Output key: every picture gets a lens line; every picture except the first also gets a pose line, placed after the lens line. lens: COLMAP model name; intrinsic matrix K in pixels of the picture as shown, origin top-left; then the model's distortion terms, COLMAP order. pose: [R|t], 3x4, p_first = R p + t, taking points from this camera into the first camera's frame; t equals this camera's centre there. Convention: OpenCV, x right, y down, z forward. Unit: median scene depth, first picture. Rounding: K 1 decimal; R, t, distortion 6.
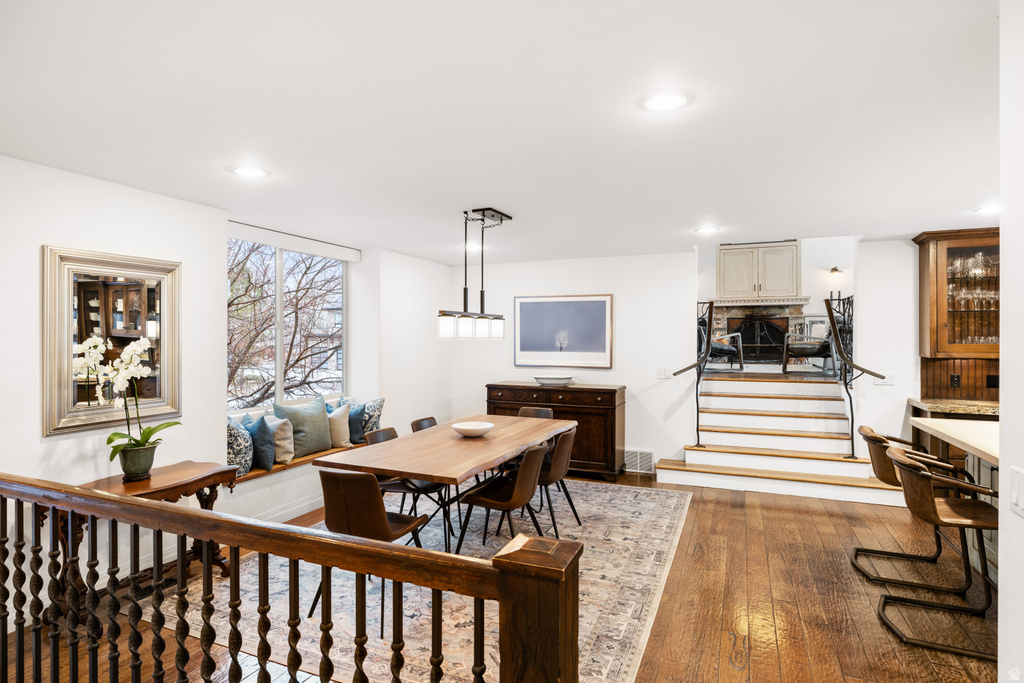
lens RADIAL K [[545.4, 0, 512.0], [0, 545.4, 341.5], [0, 0, 1]] dist [0.000792, 0.000141]
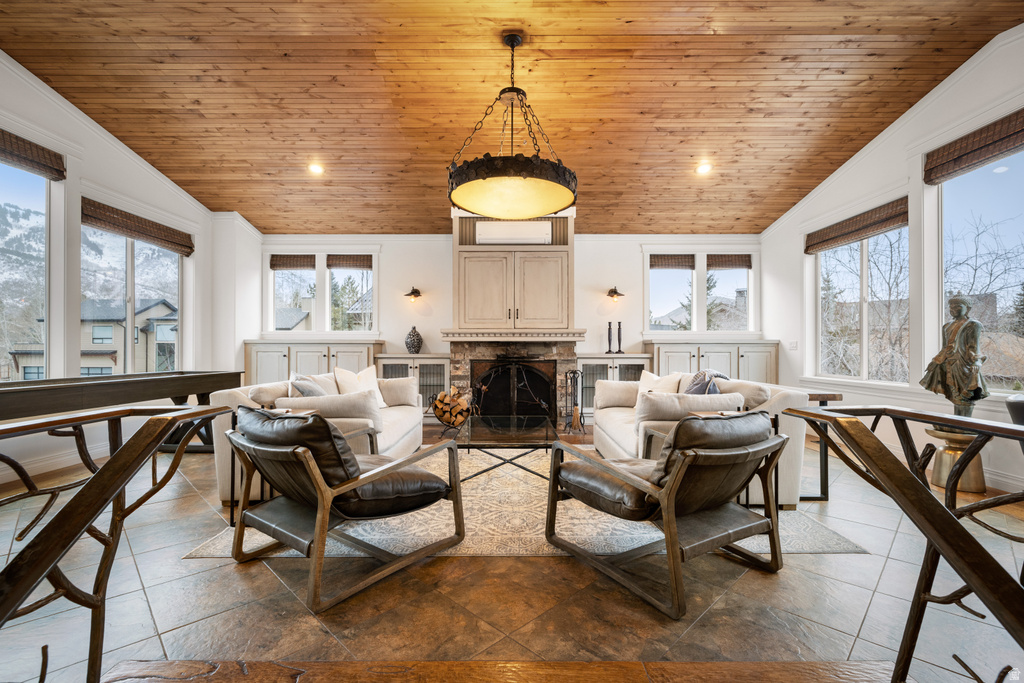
lens RADIAL K [[450.2, 0, 509.4], [0, 450.2, 352.6], [0, 0, 1]] dist [0.000761, 0.000019]
pose [[0.923241, -0.001785, 0.384218, 0.429191], [0.002907, 0.999993, -0.002338, -0.092120], [-0.384212, 0.003275, 0.923239, 0.908680]]
